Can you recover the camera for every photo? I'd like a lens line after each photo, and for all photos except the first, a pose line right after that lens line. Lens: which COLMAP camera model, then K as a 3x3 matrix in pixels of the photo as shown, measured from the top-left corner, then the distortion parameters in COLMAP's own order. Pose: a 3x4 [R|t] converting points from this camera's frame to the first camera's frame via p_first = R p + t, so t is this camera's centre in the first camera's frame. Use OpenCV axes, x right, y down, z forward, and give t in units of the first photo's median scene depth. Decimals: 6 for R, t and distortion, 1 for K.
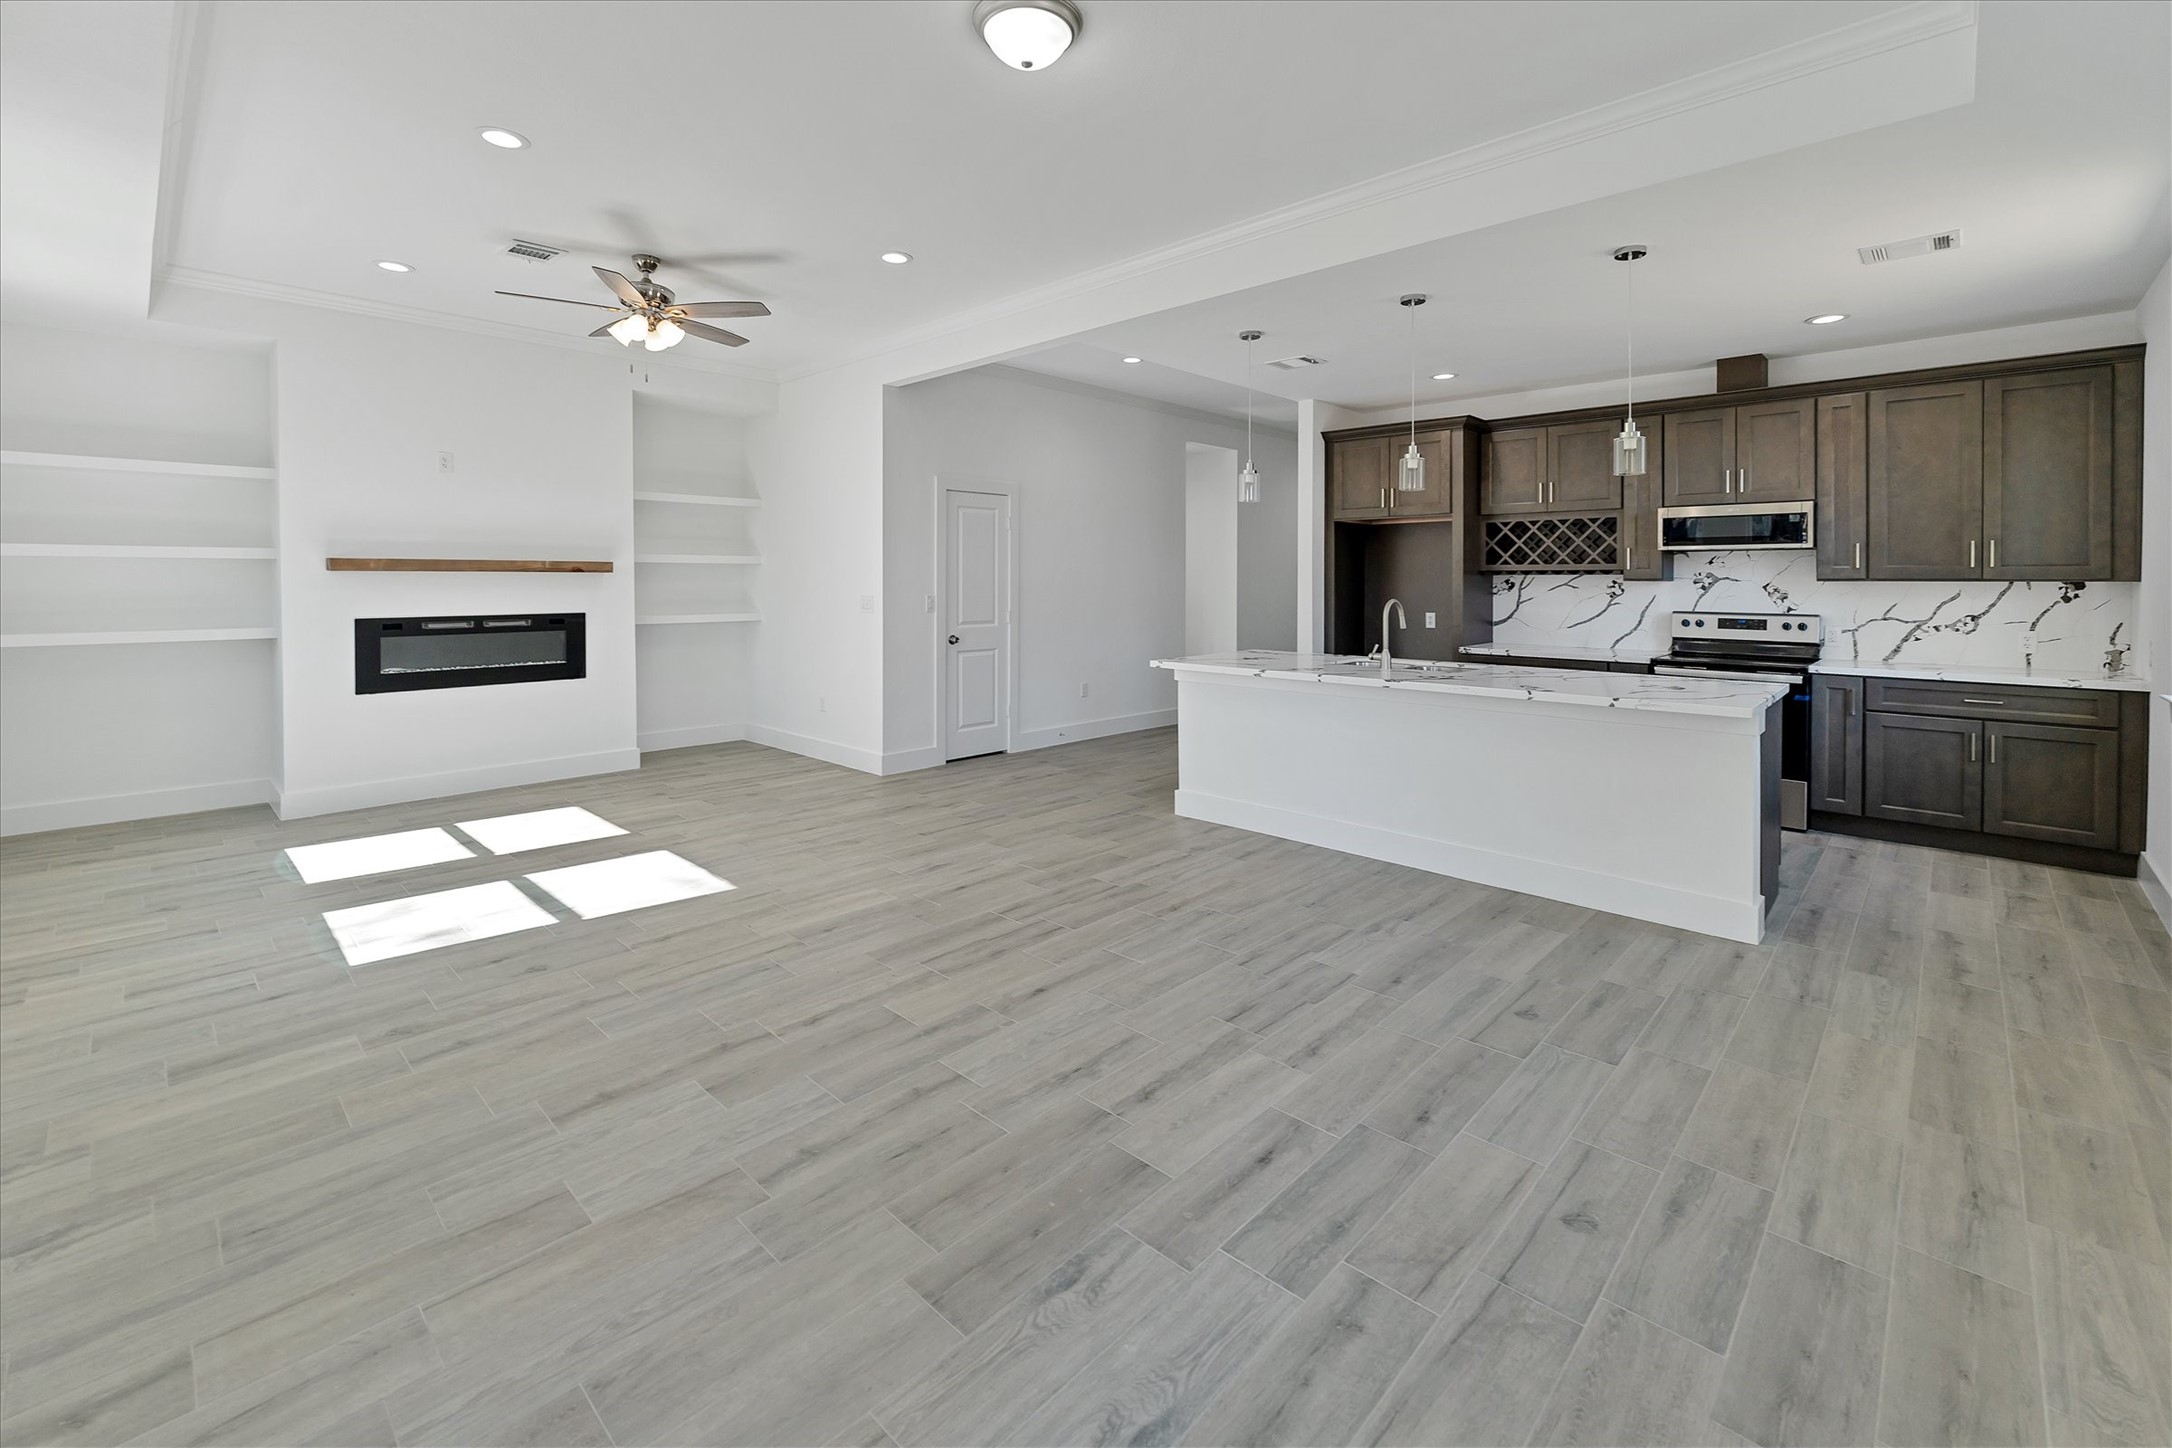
lens RADIAL K [[910.4, 0, 1110.1], [0, 910.4, 593.3], [0, 0, 1]] dist [-0.001070, 0.000941]
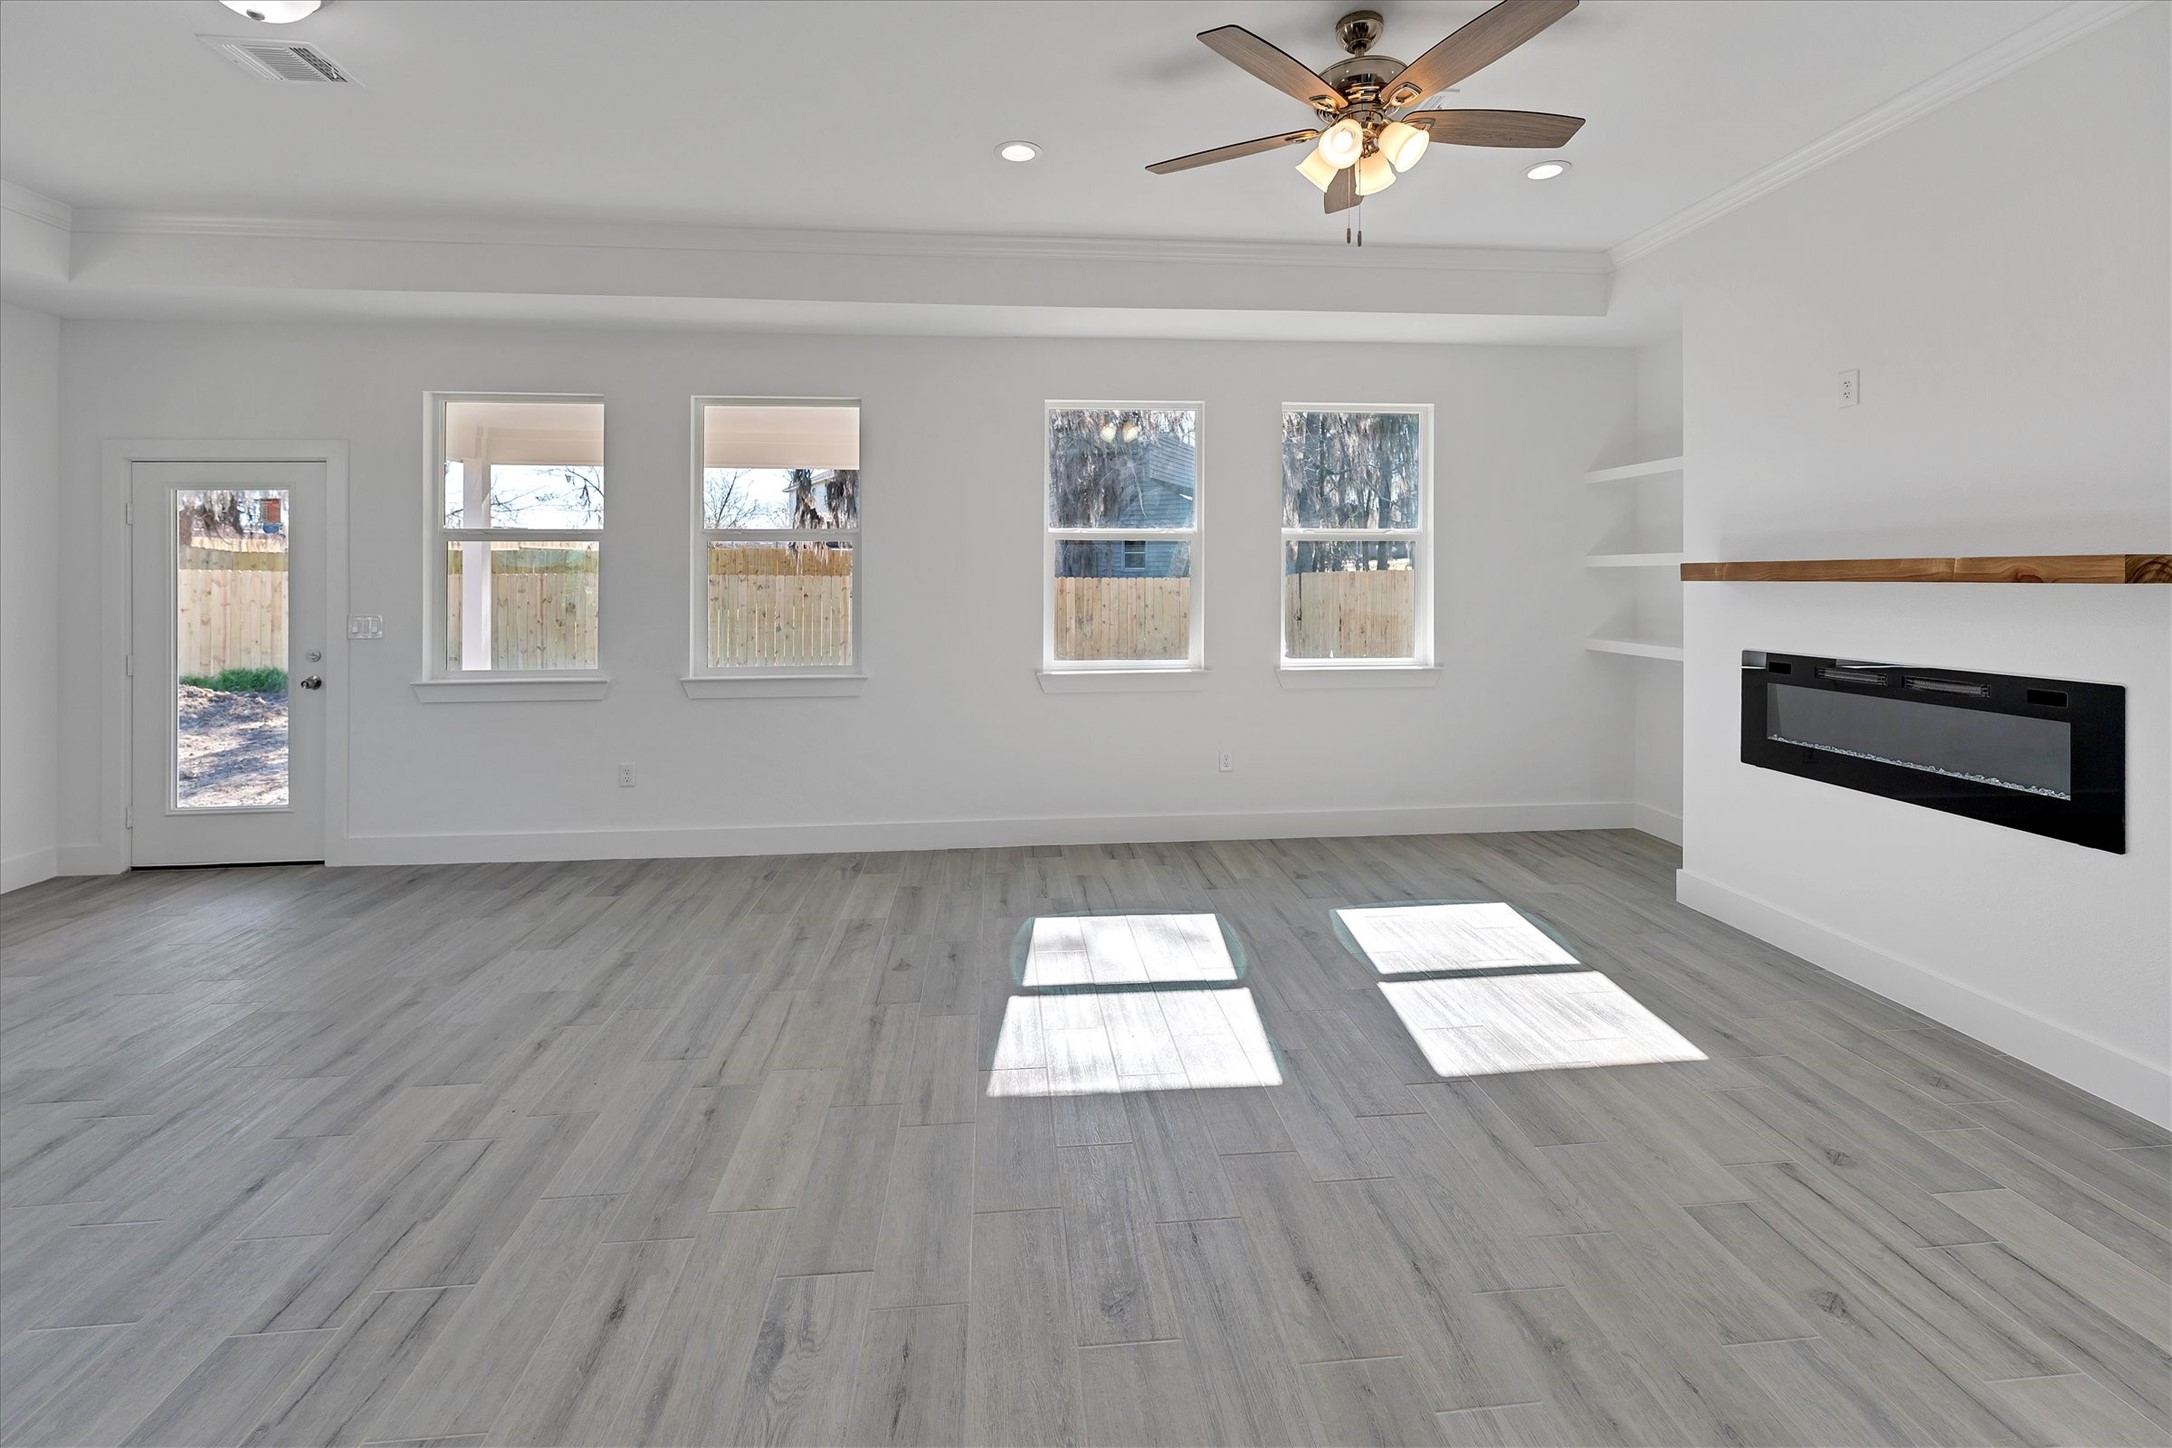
lens RADIAL K [[910.4, 0, 1076.8], [0, 910.4, 576.6], [0, 0, 1]] dist [-0.001070, 0.000941]
pose [[-0.669736, 0.003671, -0.742590, 0.012041], [-0.005961, 0.999929, 0.010319, -0.034458], [0.742575, 0.011337, -0.669667, 1.194894]]
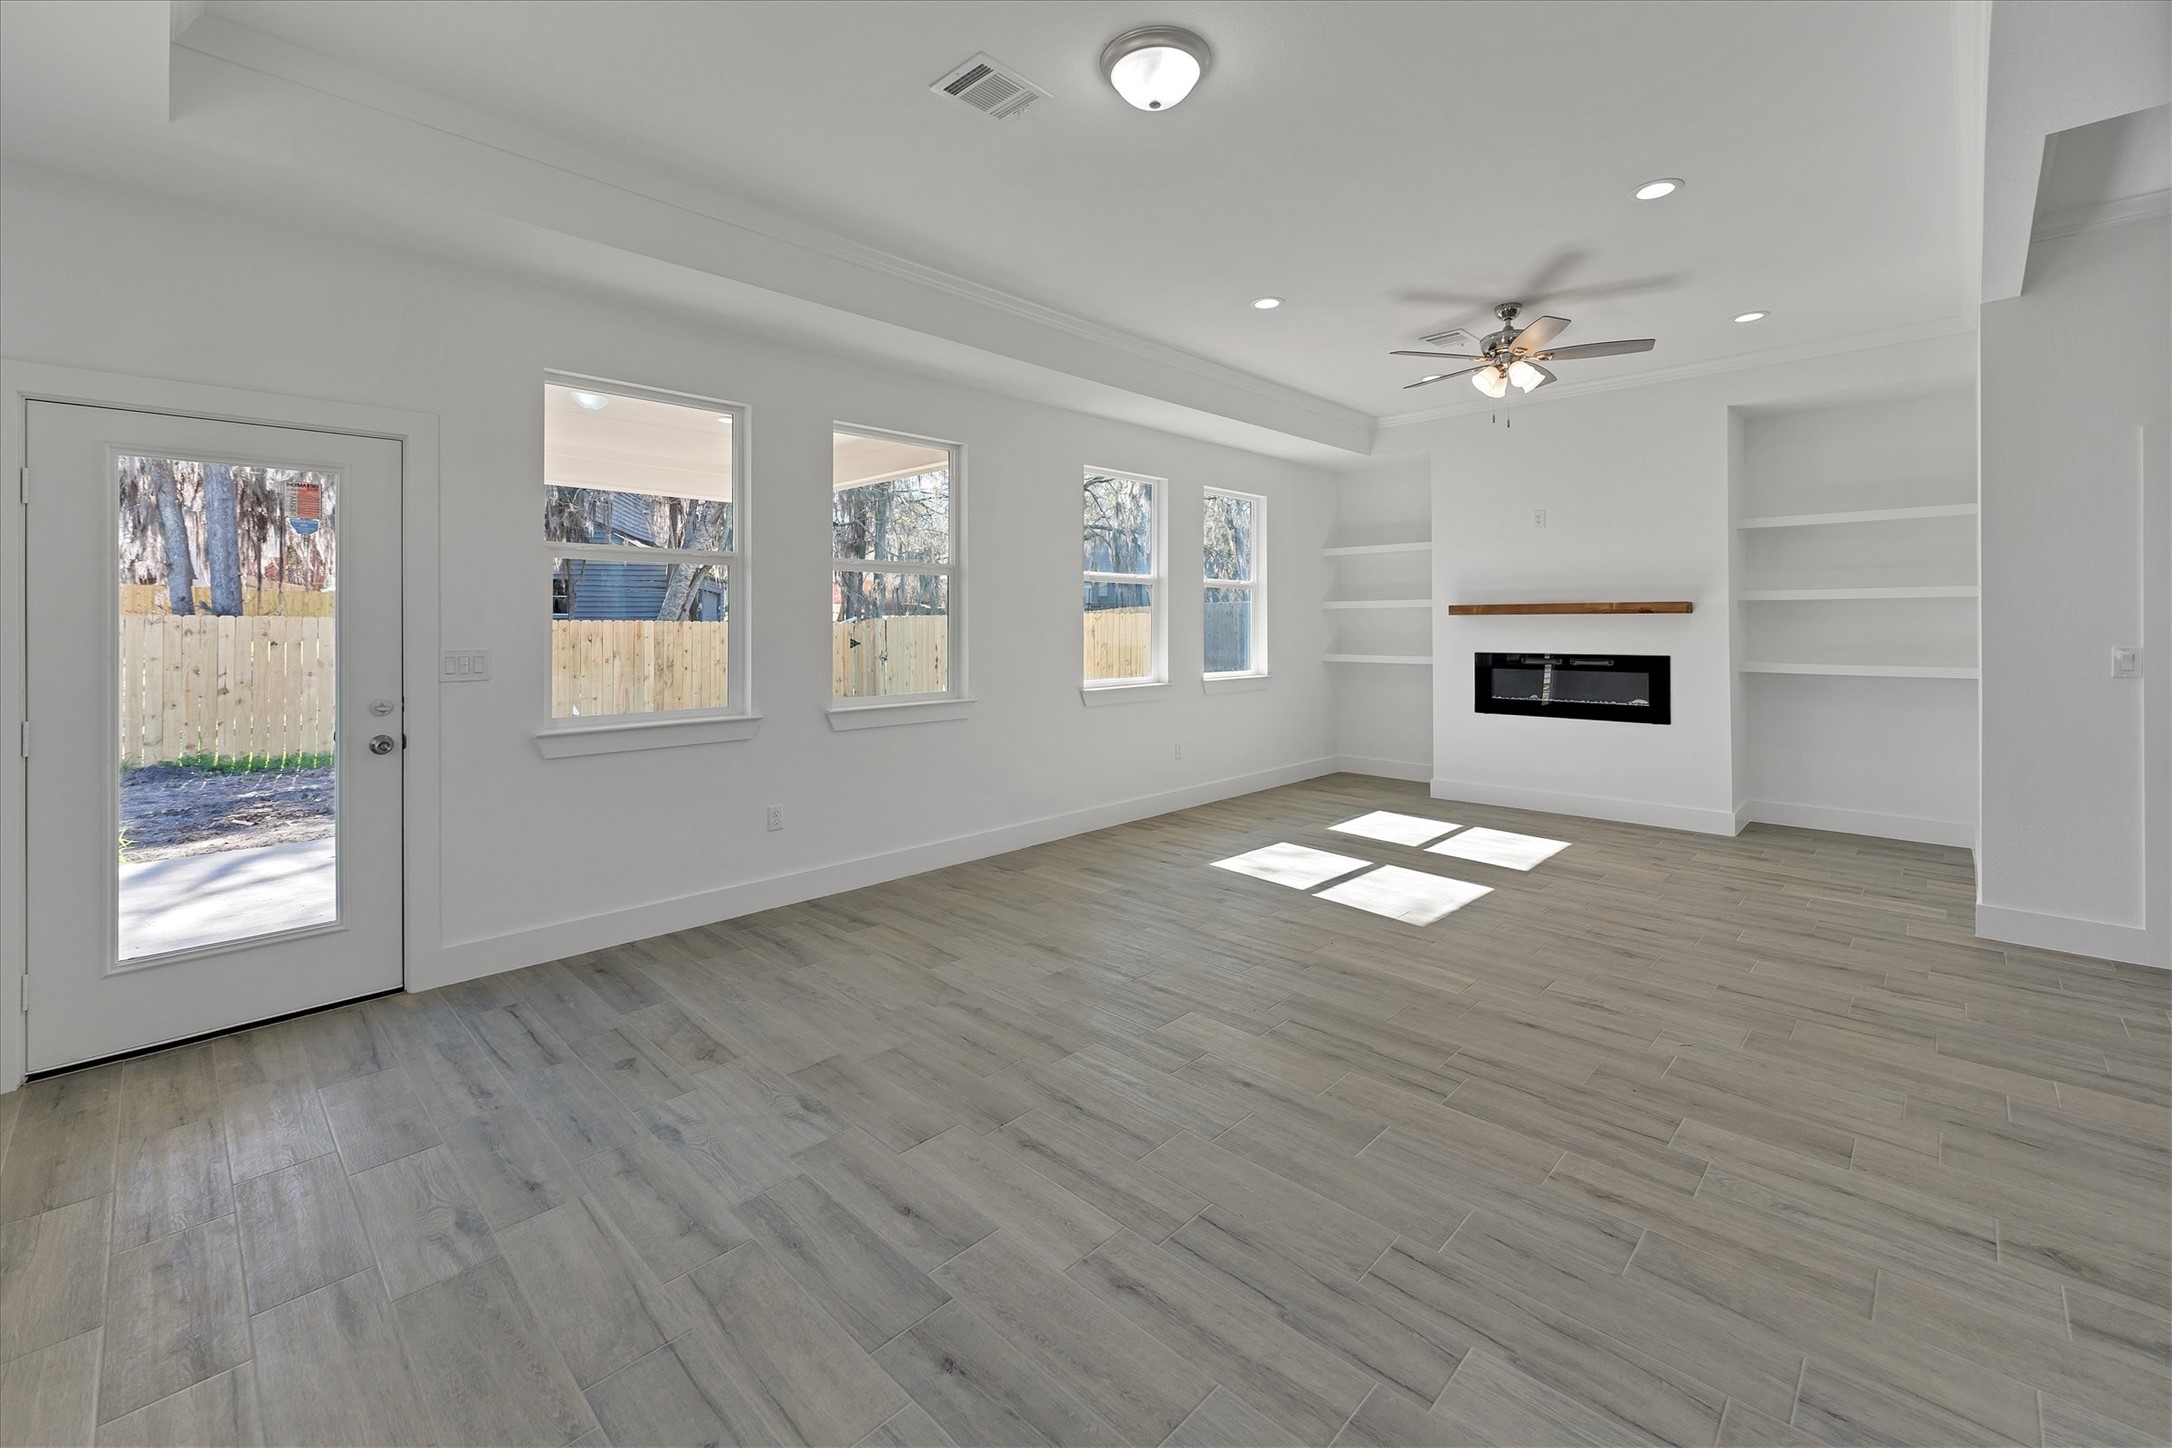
lens RADIAL K [[910.4, 0, 1069.9], [0, 910.4, 608.2], [0, 0, 1]] dist [-0.001070, 0.000941]
pose [[-0.029502, -0.017520, -0.999411, 0.501830], [-0.011728, 0.999784, -0.017181, -0.005908], [0.999496, 0.011214, -0.029701, 0.518827]]
